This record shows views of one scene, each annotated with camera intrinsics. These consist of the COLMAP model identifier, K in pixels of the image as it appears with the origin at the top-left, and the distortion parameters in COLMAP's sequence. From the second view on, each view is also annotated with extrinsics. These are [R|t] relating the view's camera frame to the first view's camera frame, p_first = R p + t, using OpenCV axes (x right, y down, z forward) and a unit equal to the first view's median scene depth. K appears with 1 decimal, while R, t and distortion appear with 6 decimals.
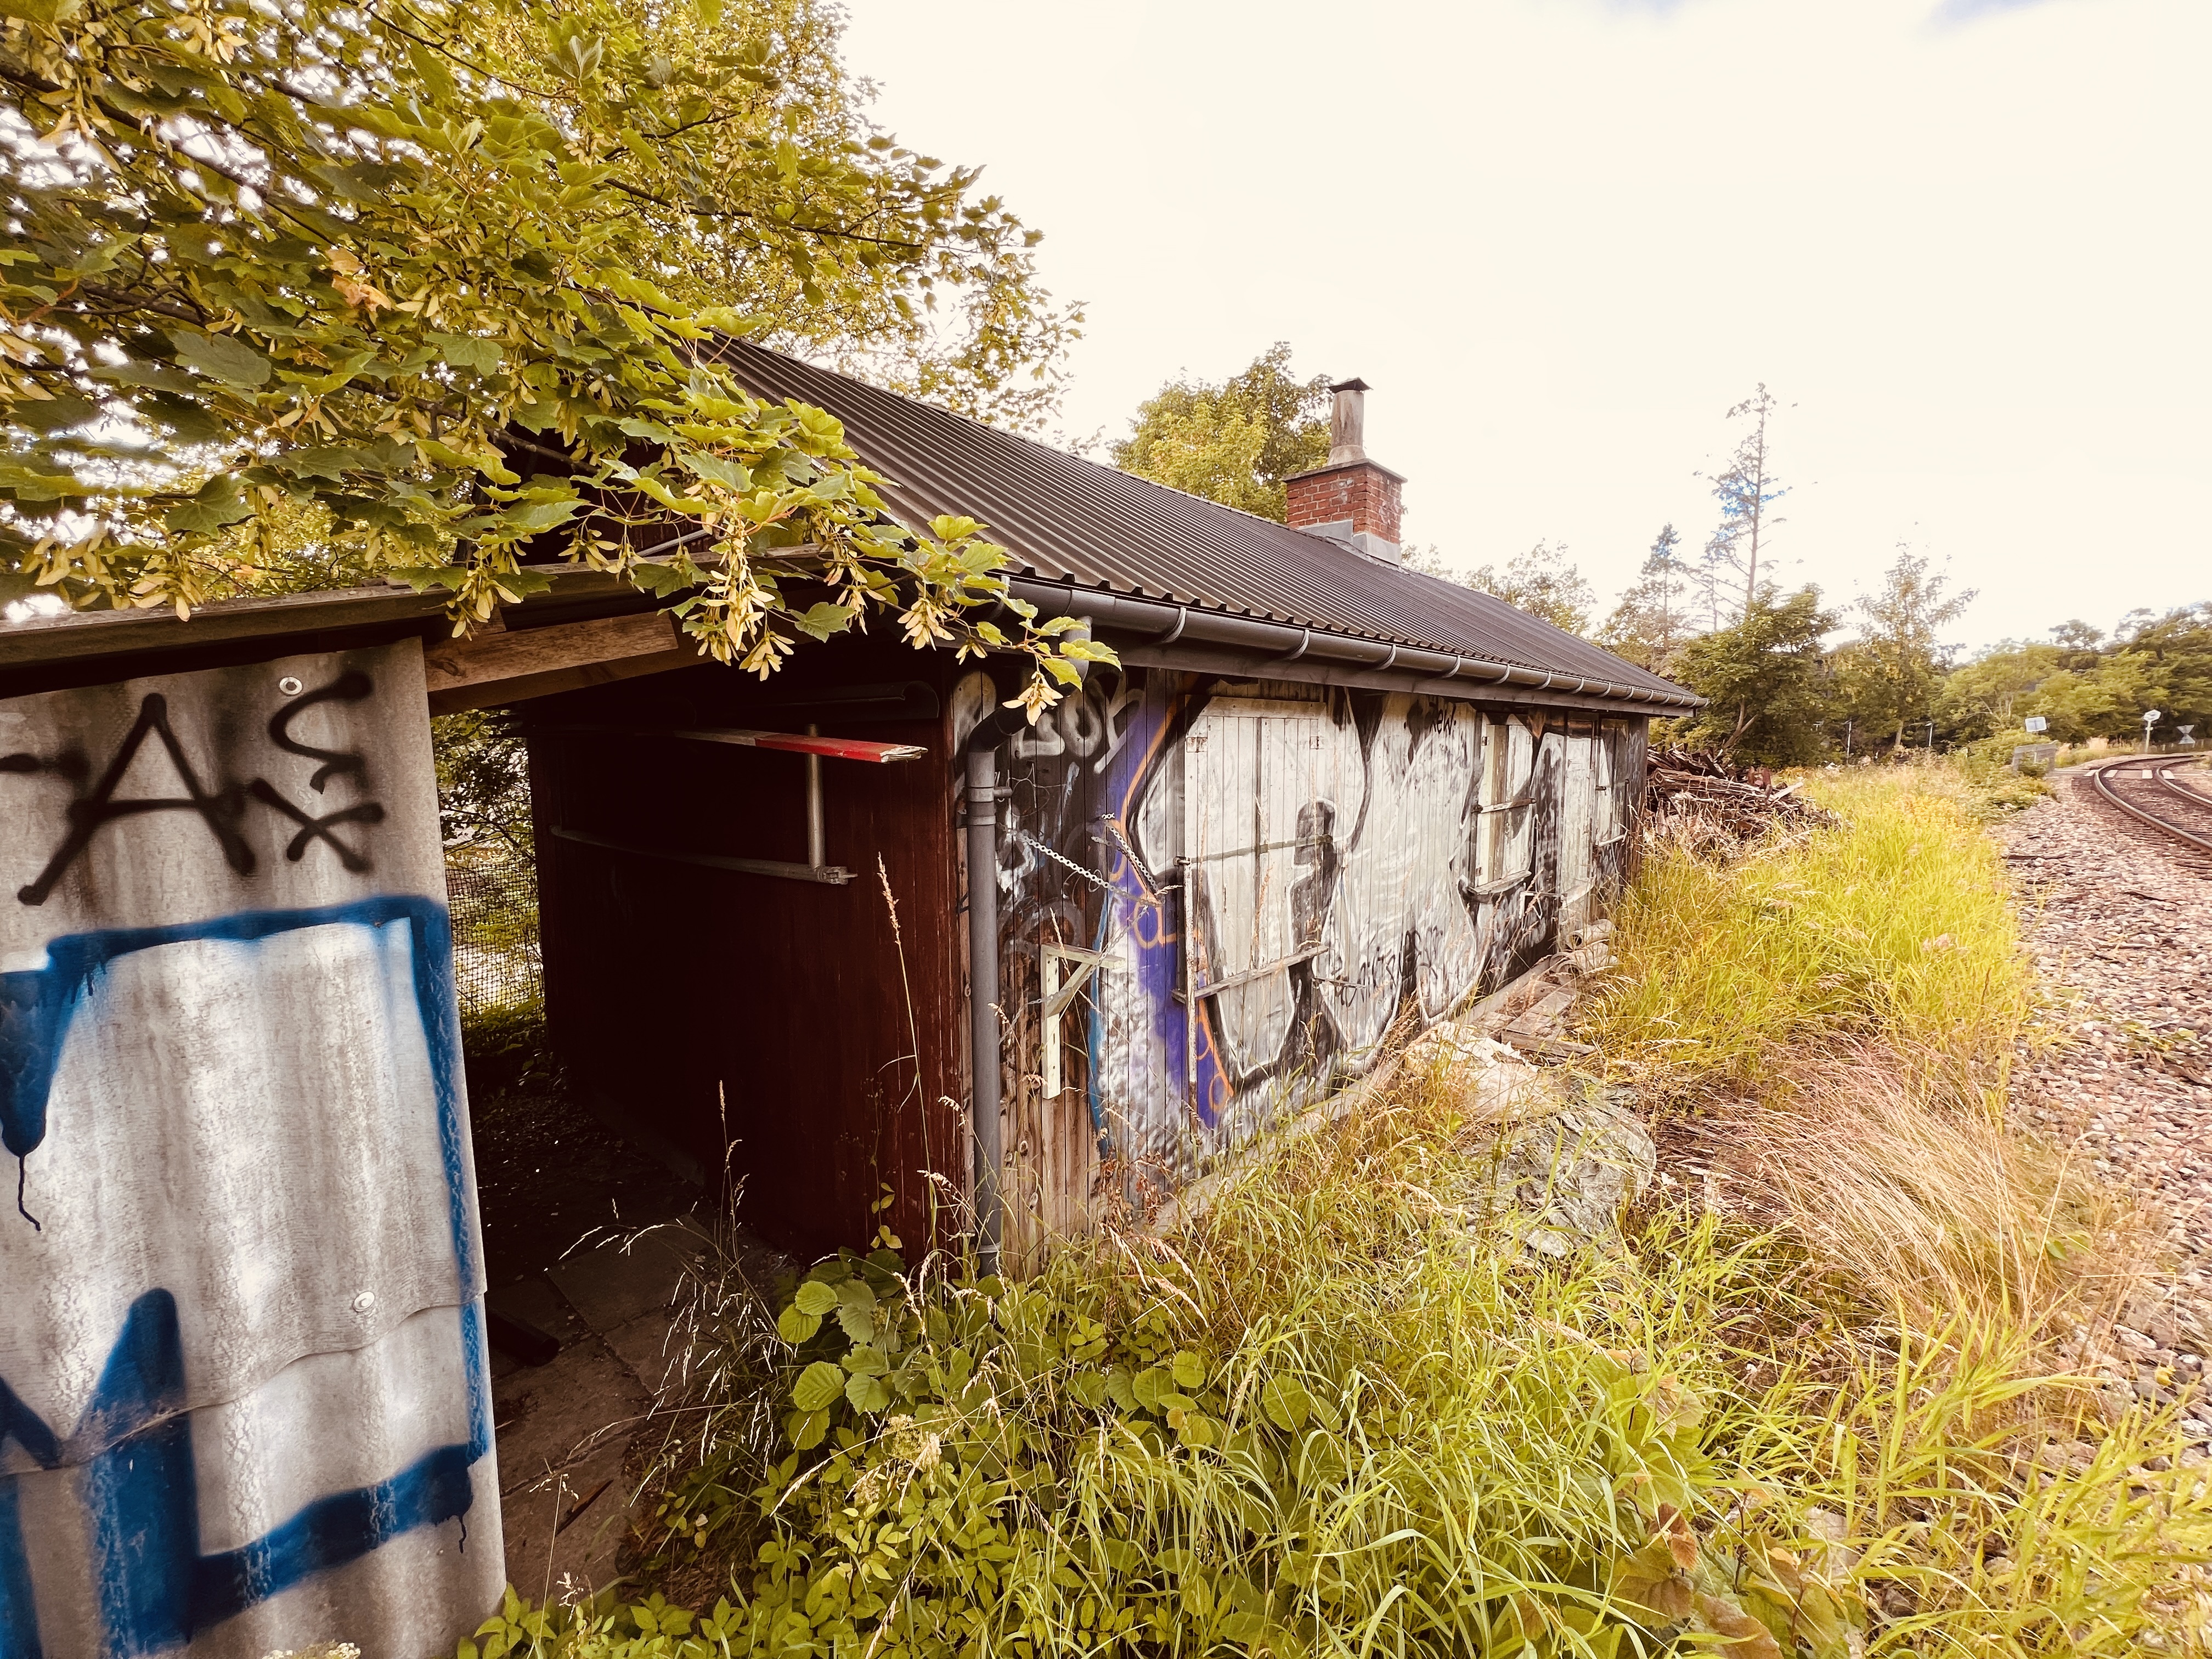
lens RADIAL K [[890.7, 0, 1118.3], [0, 890.7, 836.0], [0, 0, 1]] dist [0.006538, -0.000060]
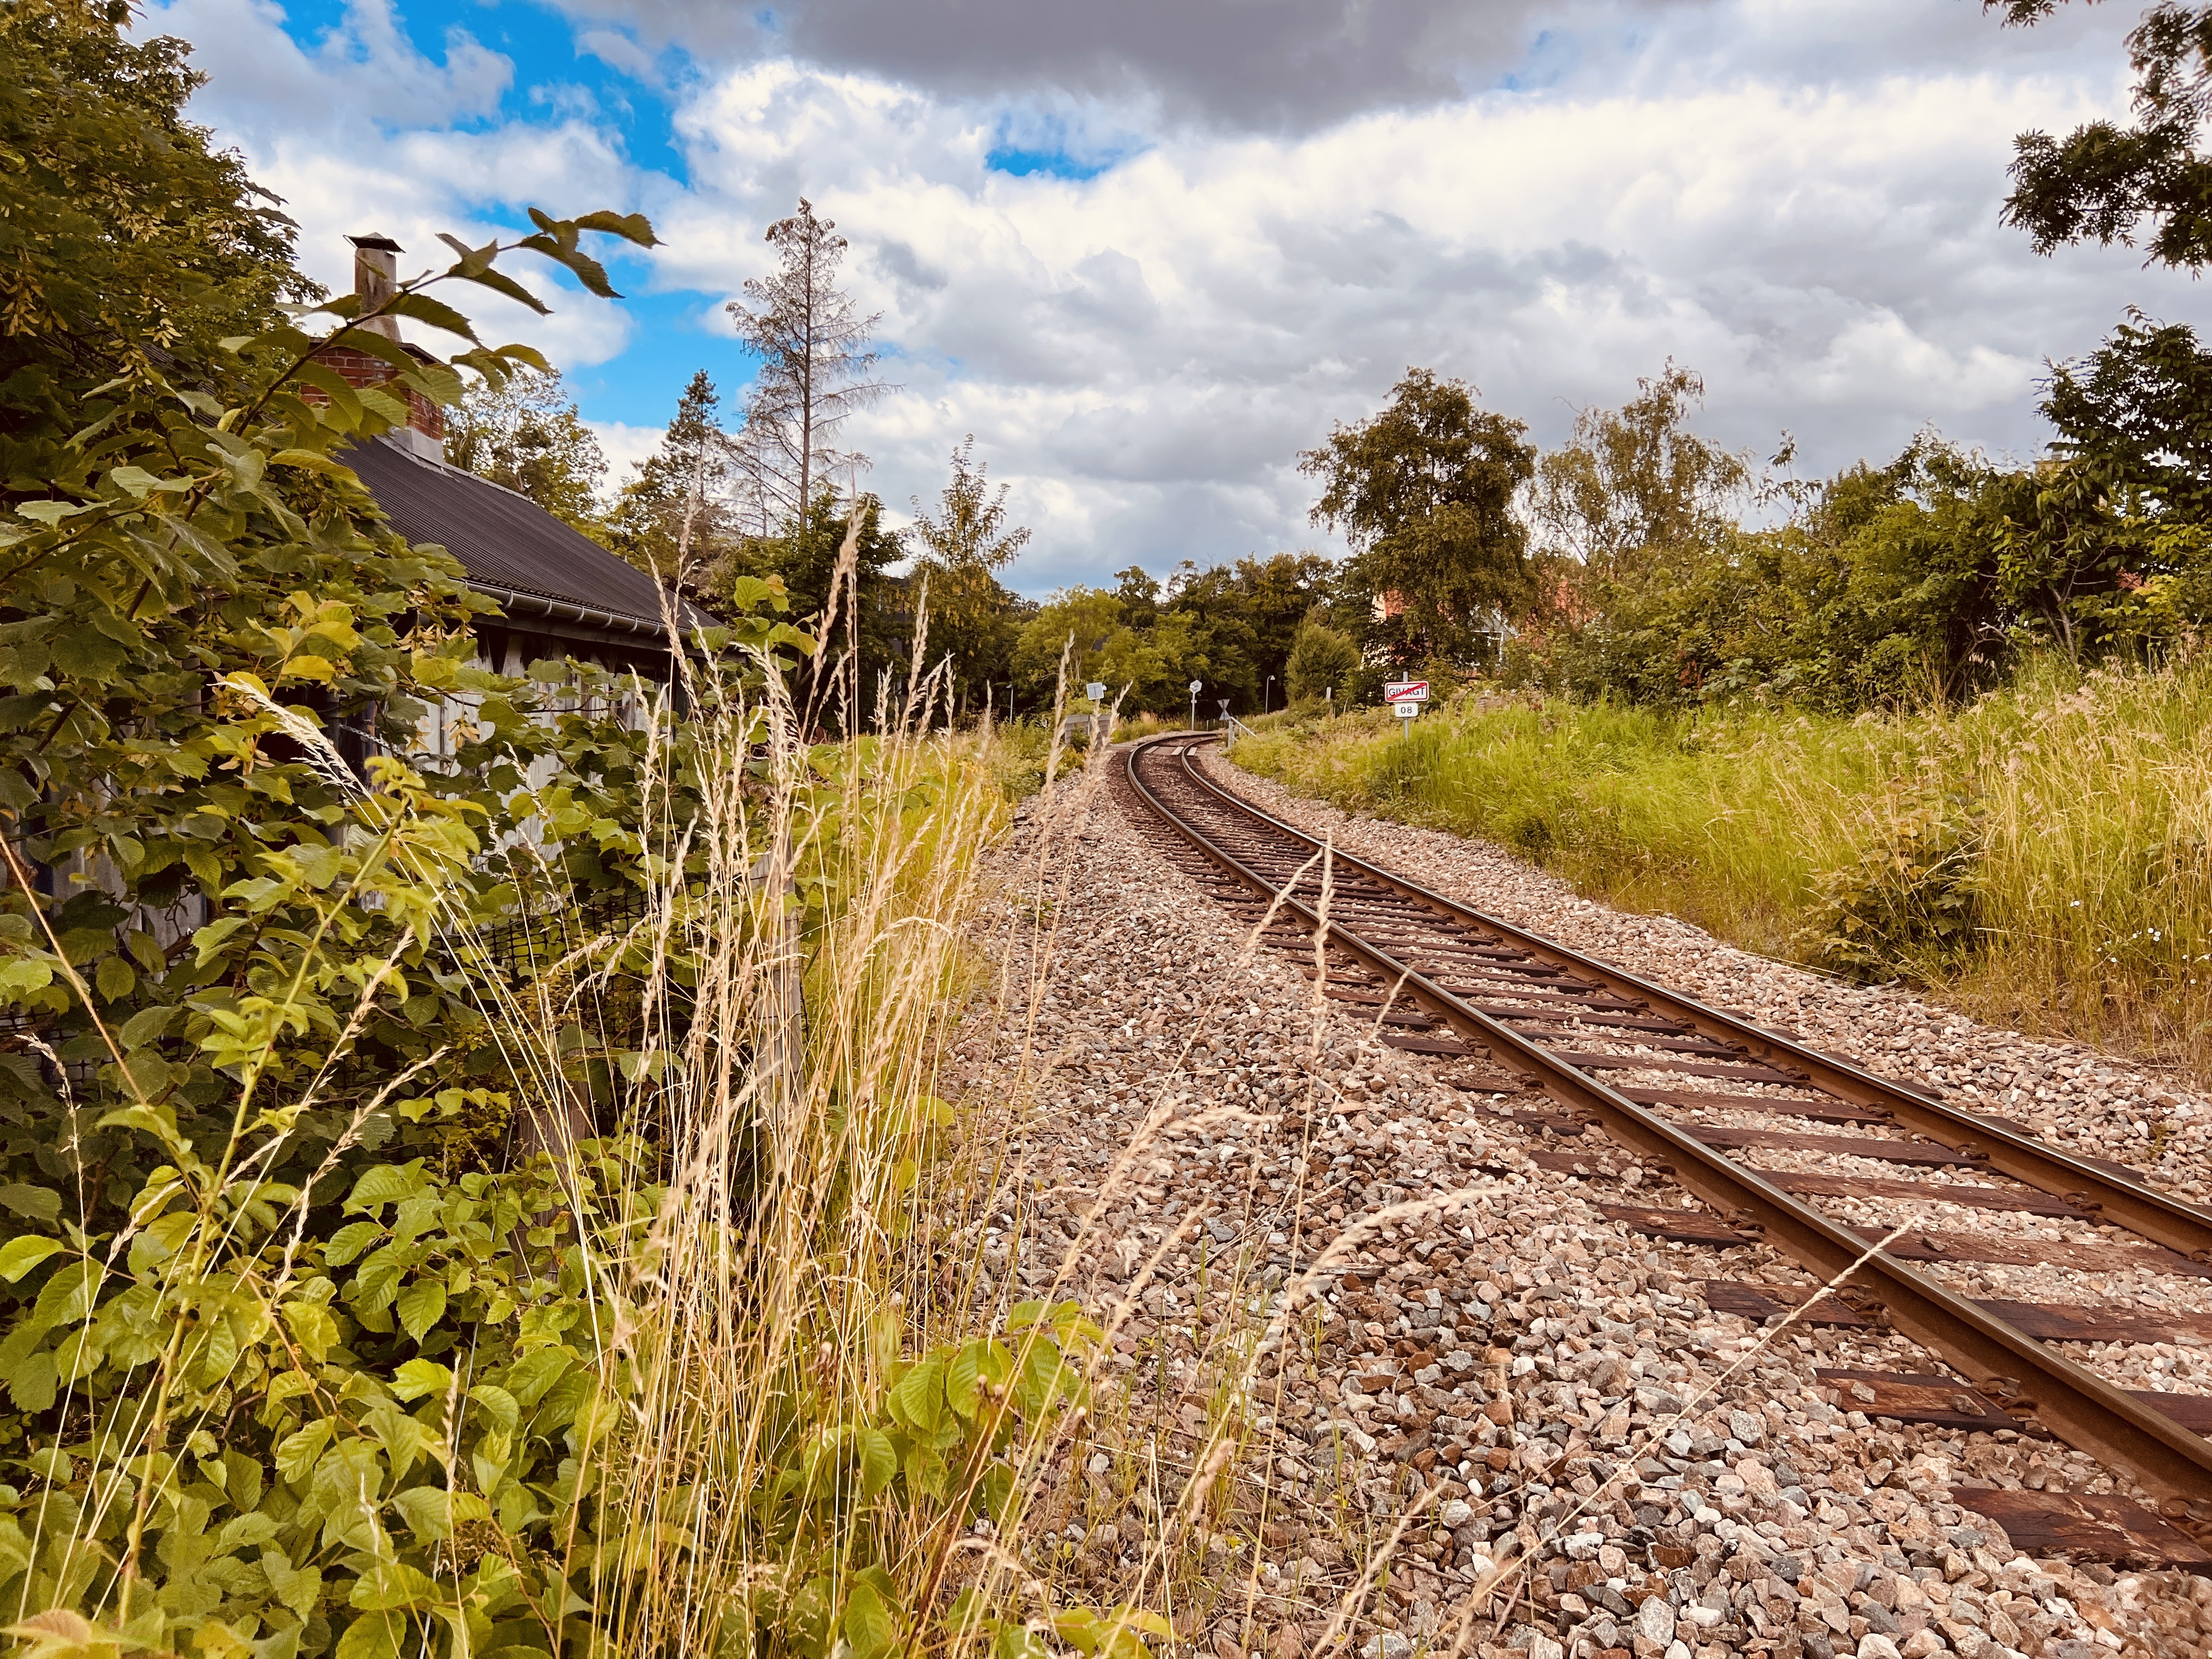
lens RADIAL K [[1649.5, 0, 1111.6], [0, 1649.5, 845.6], [0, 0, 1]] dist [0.065235, 0.000512]
pose [[0.703656, -0.025291, 0.710091, -0.079065], [0.029474, 0.999545, 0.006393, 0.013219], [-0.709929, 0.016431, 0.704081, -0.117518]]
